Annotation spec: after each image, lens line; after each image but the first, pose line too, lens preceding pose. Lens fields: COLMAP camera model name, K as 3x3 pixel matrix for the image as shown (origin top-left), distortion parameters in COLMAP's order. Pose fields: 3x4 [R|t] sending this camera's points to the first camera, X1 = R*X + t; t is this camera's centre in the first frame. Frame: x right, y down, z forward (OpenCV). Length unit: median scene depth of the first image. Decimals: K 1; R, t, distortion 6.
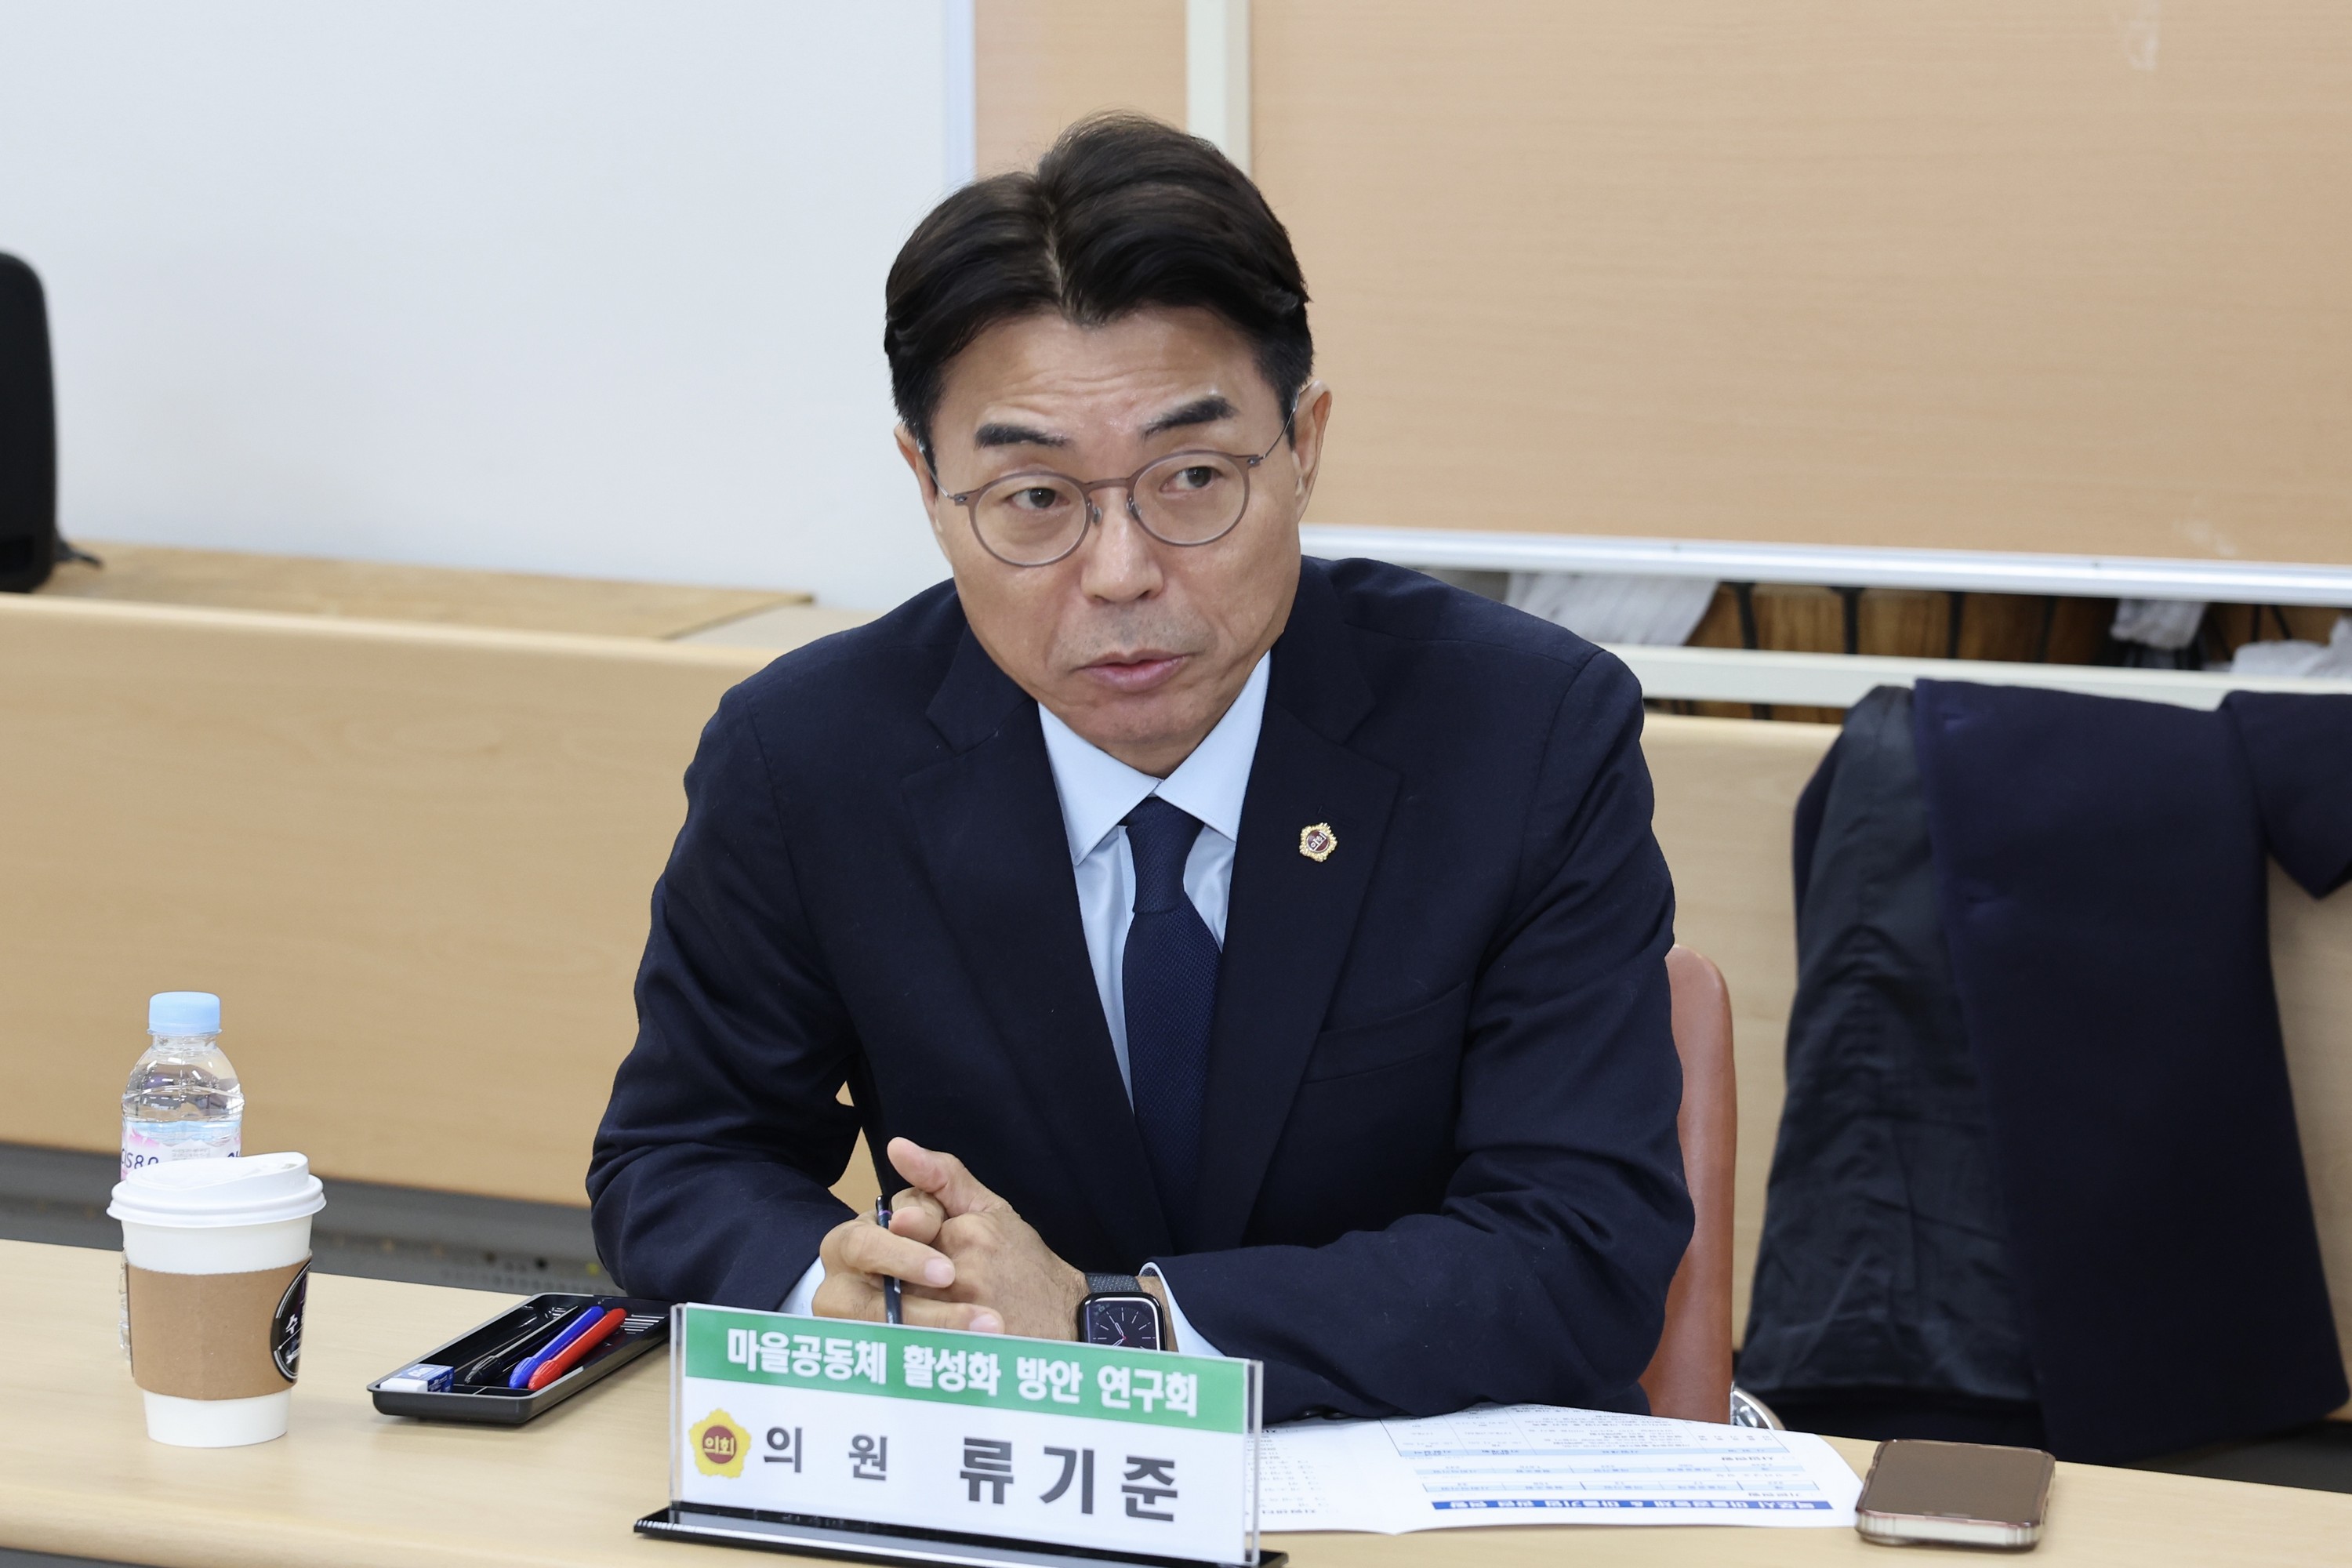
lens RADIAL K [[5975.4, 0, 1184.0], [0, 5975.4, 742.4], [0, 0, 1]] dist [0.238364, -0.142874]
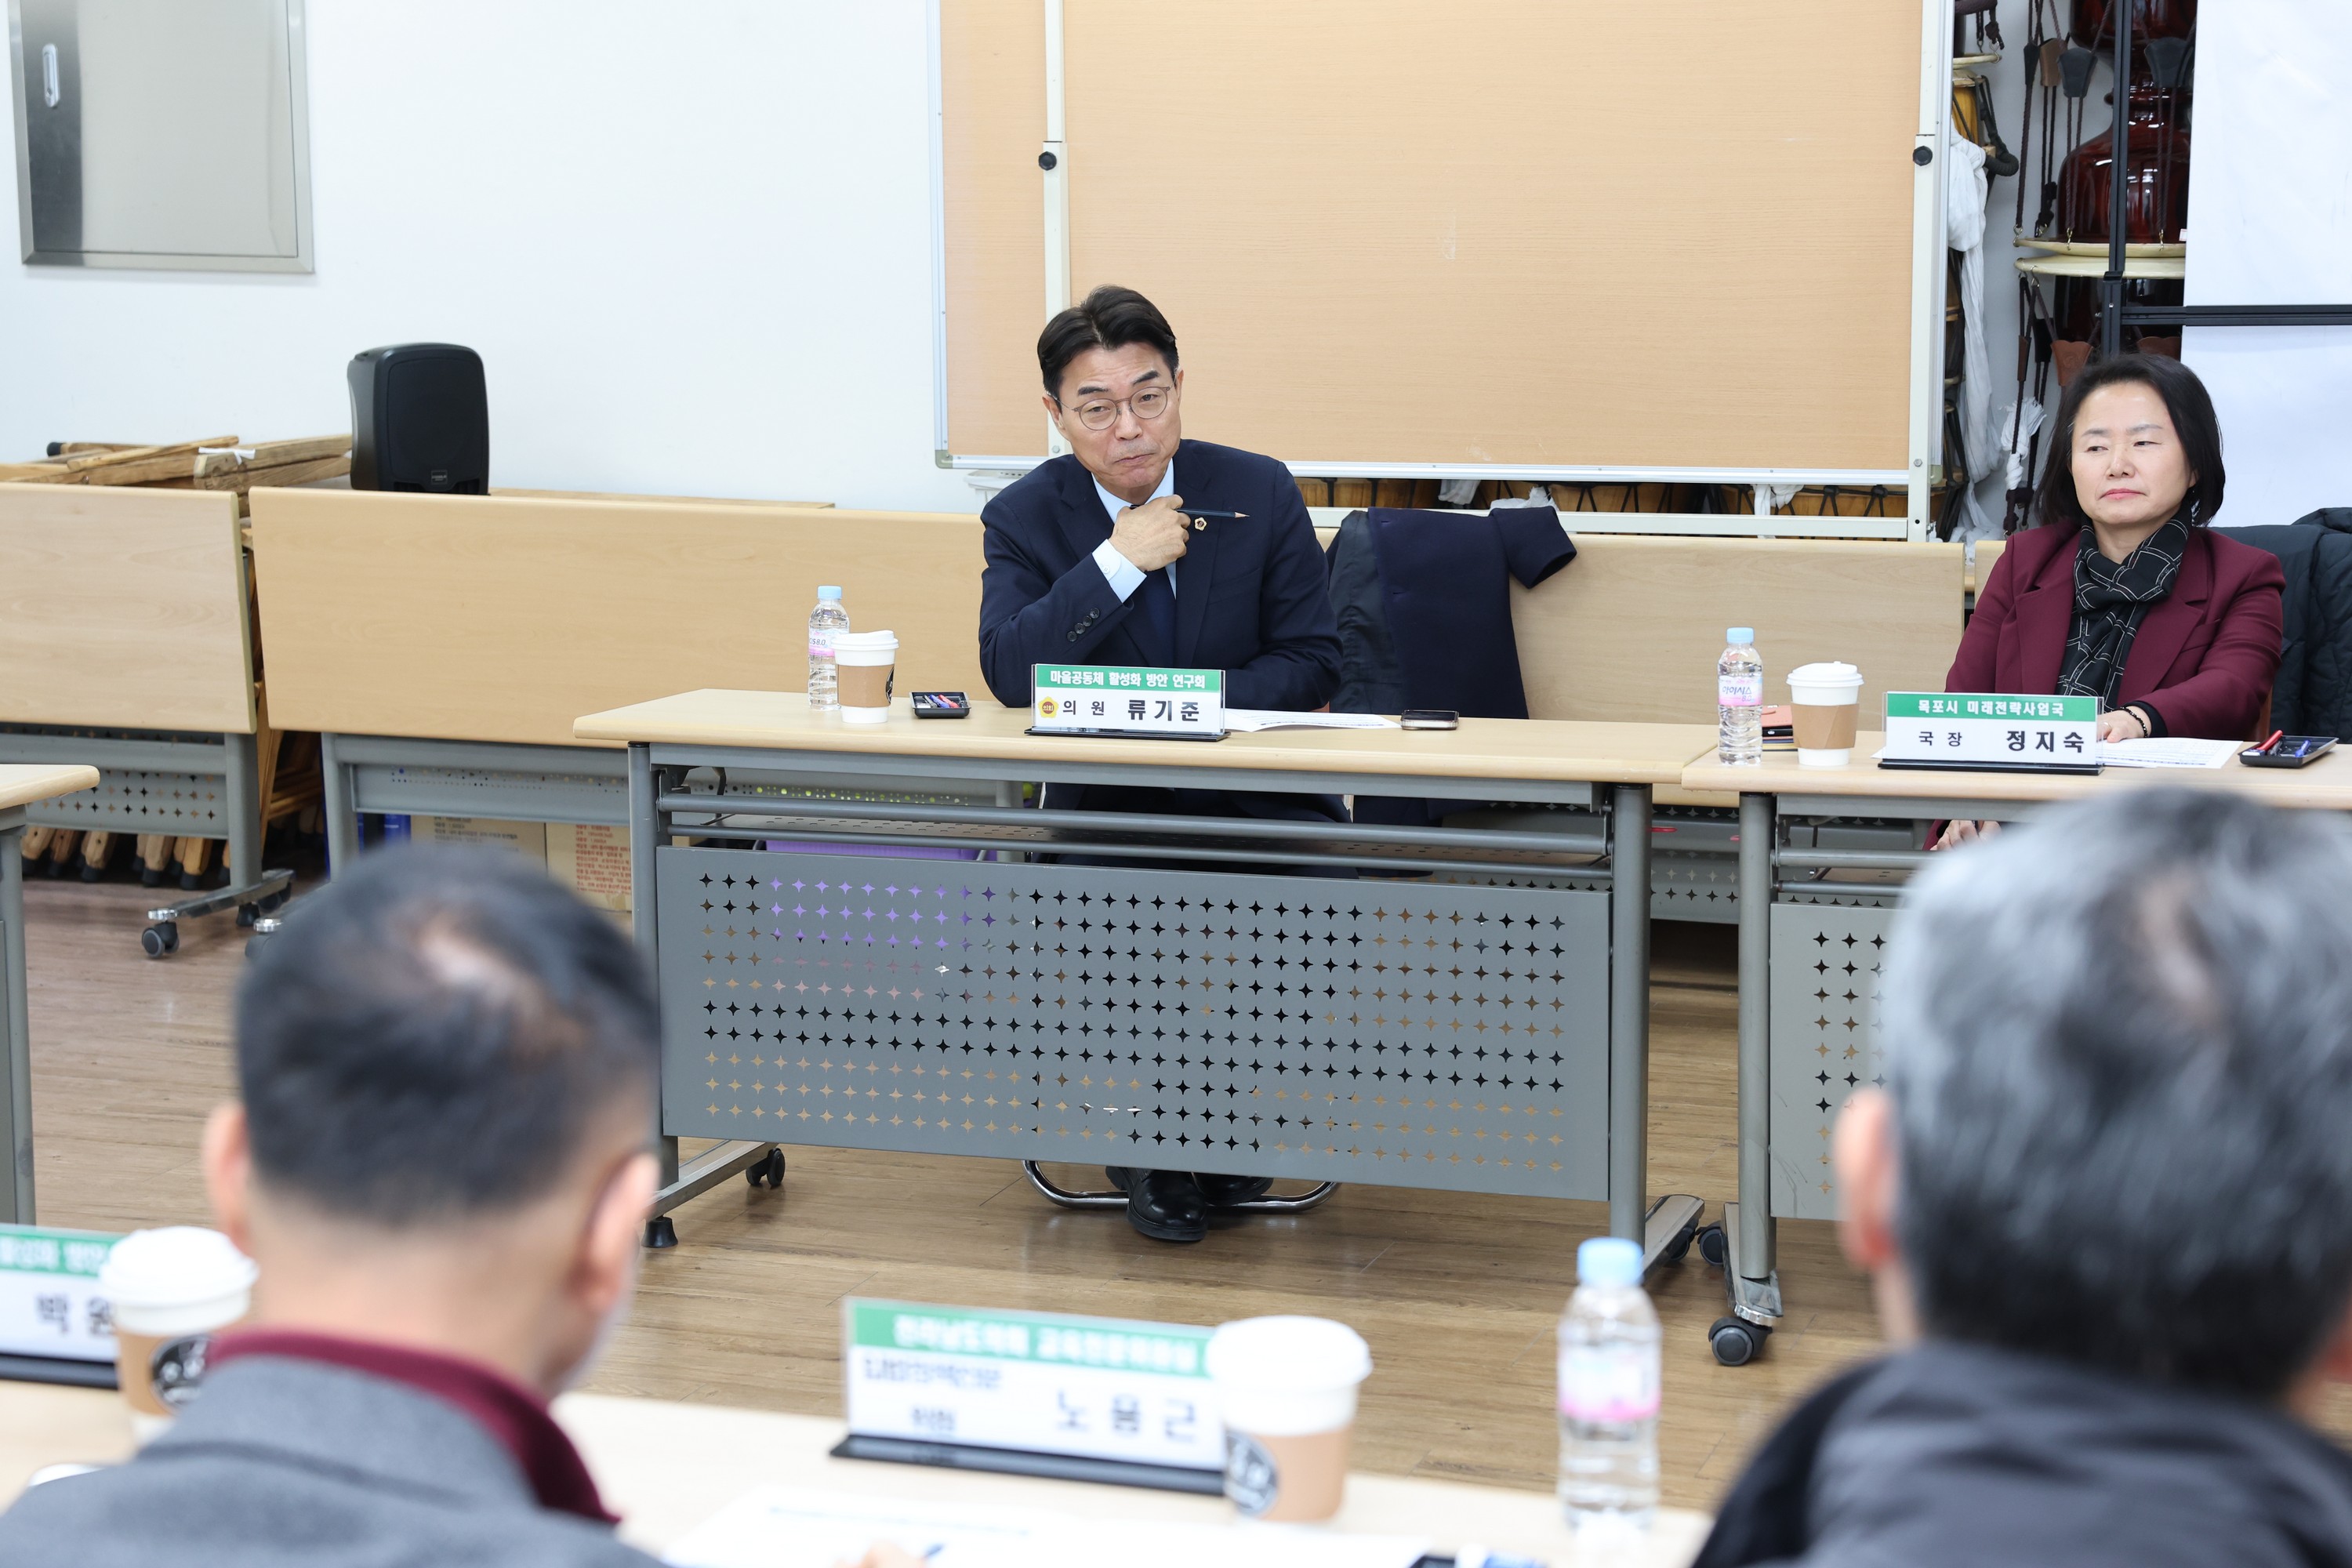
lens RADIAL K [[4489.1, 0, 1176.0], [0, 4489.1, 784.0], [0, 0, 1]] dist [0.278403, -0.199799]
pose [[0.992917, -0.021140, 0.116912, -0.290640], [0.019854, 0.999729, 0.012152, 0.130618], [-0.117137, -0.009745, 0.993068, -1.376294]]
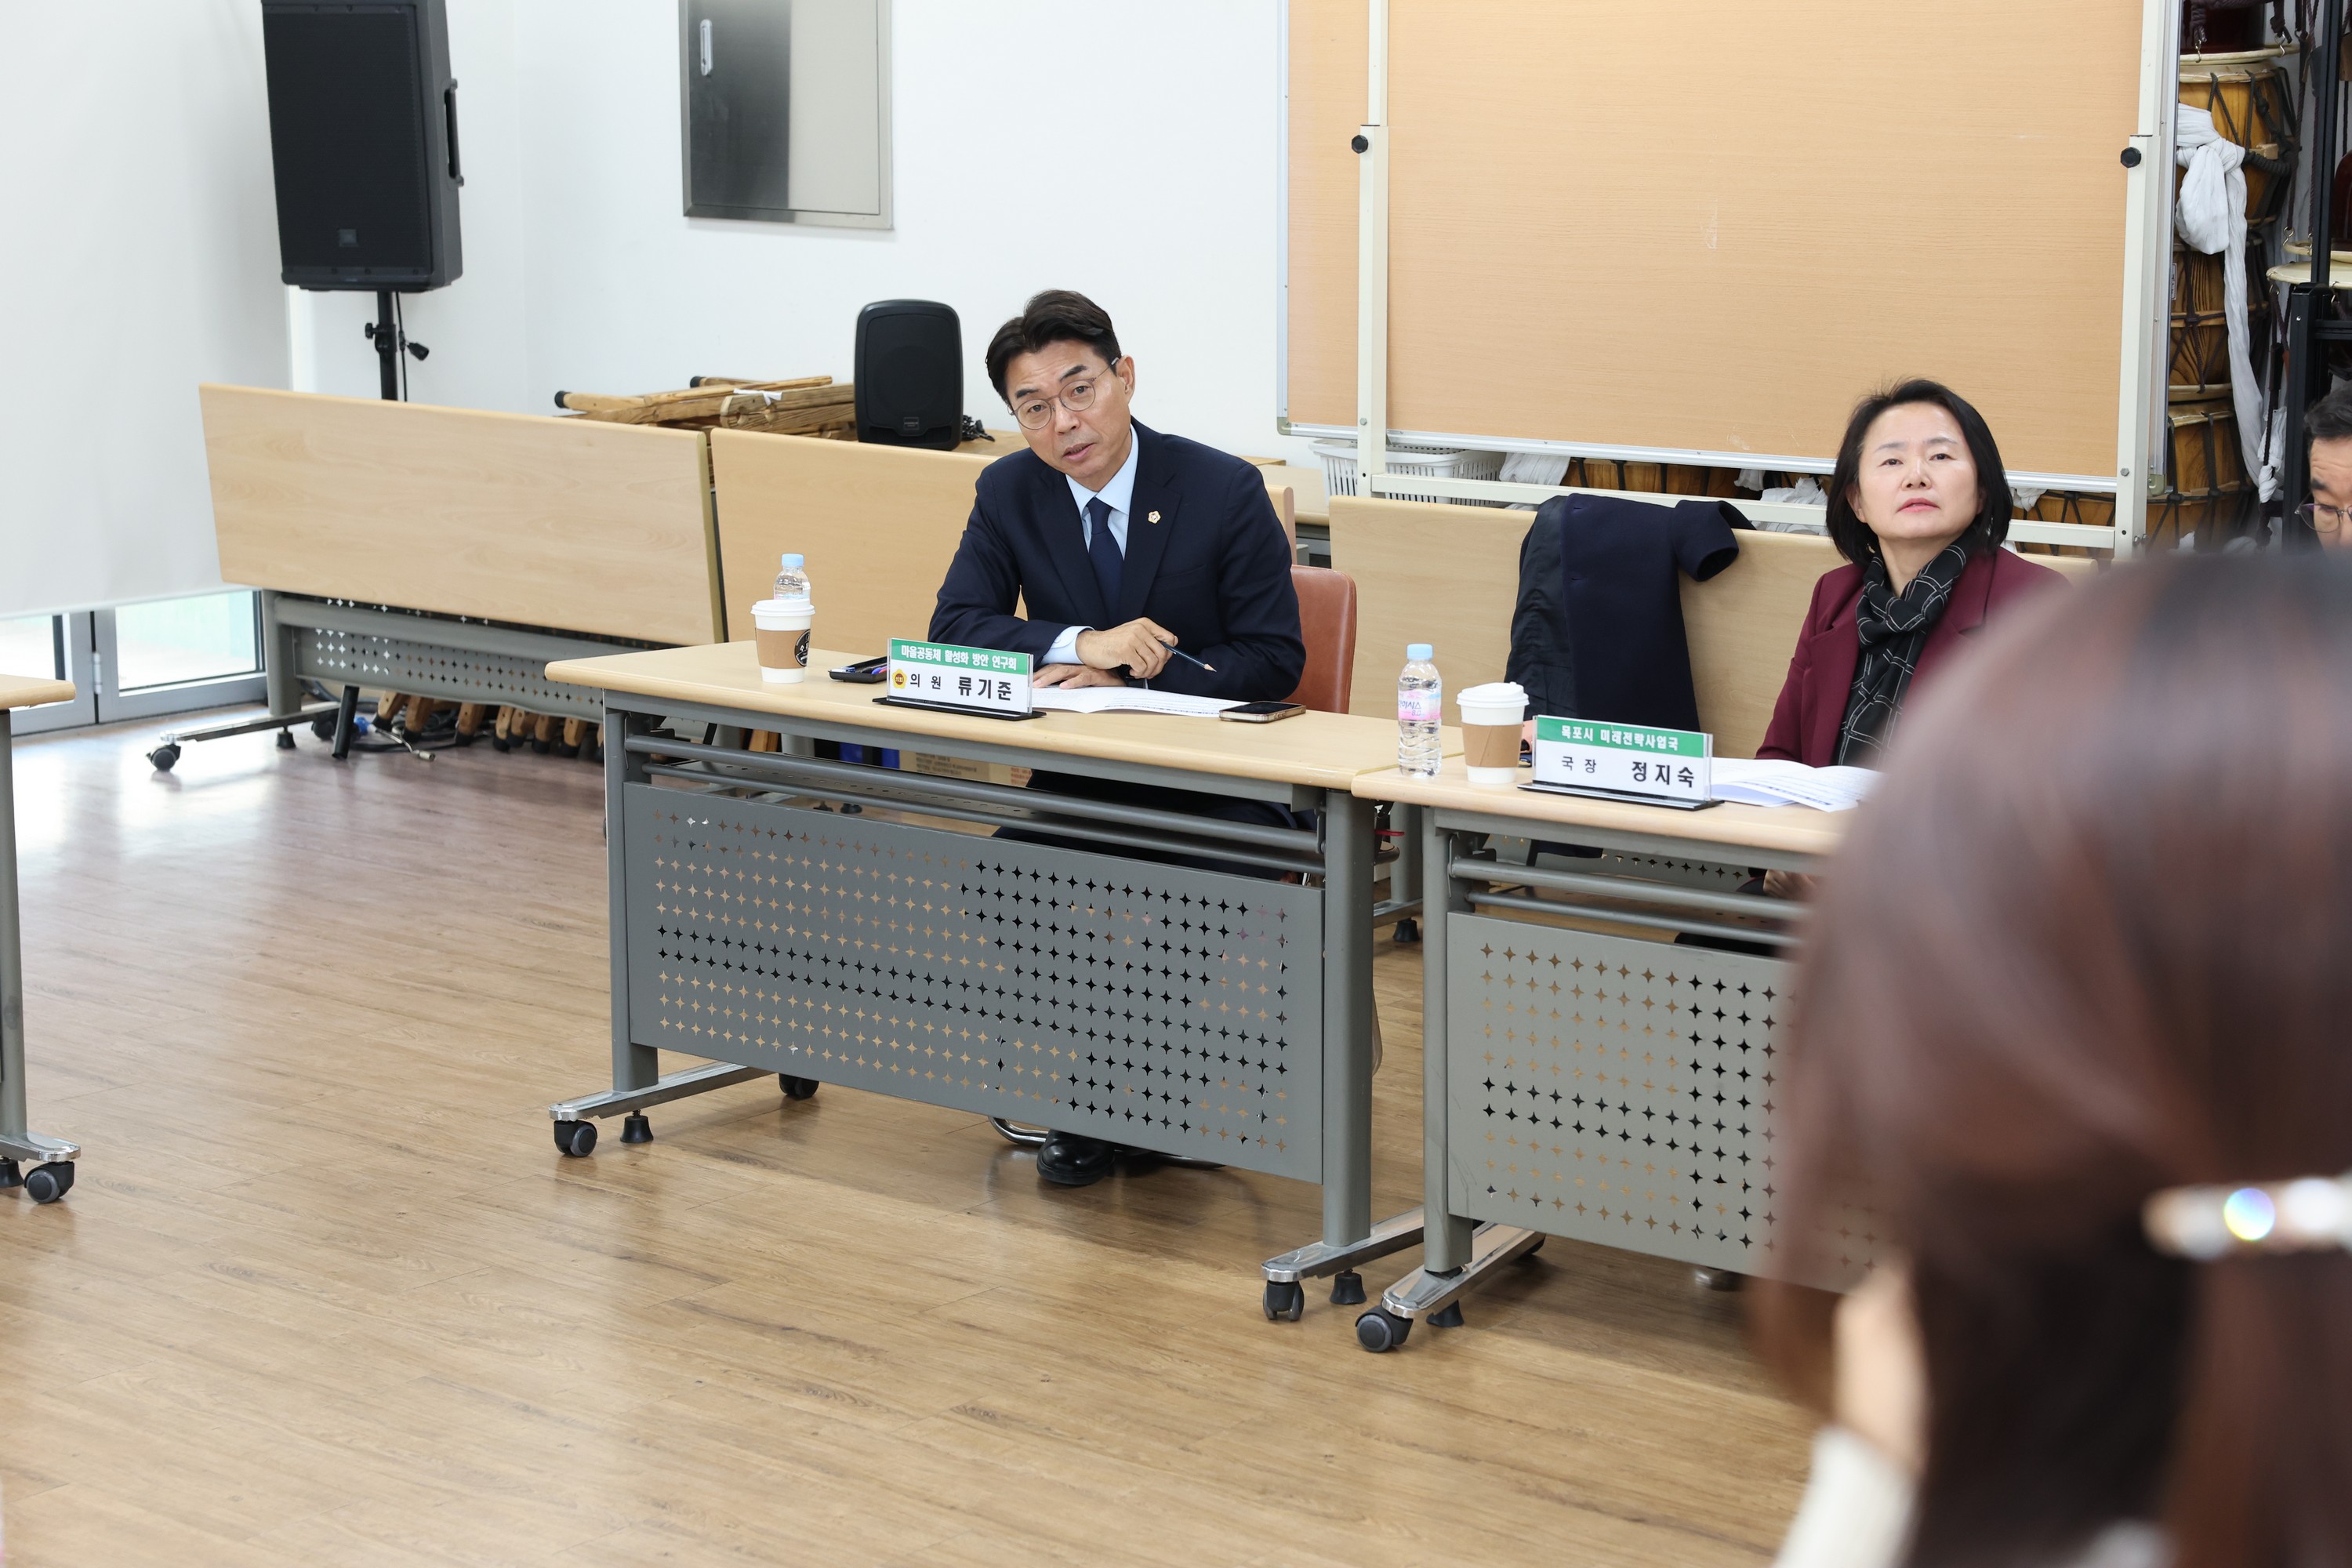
lens RADIAL K [[4489.1, 0, 1176.0], [0, 4489.1, 784.0], [0, 0, 1]] dist [0.278403, -0.199799]
pose [[0.967860, 0.045252, -0.247383, 0.716656], [-0.036530, 0.998542, 0.039738, 0.069536], [0.248821, -0.029424, 0.968103, -1.453151]]
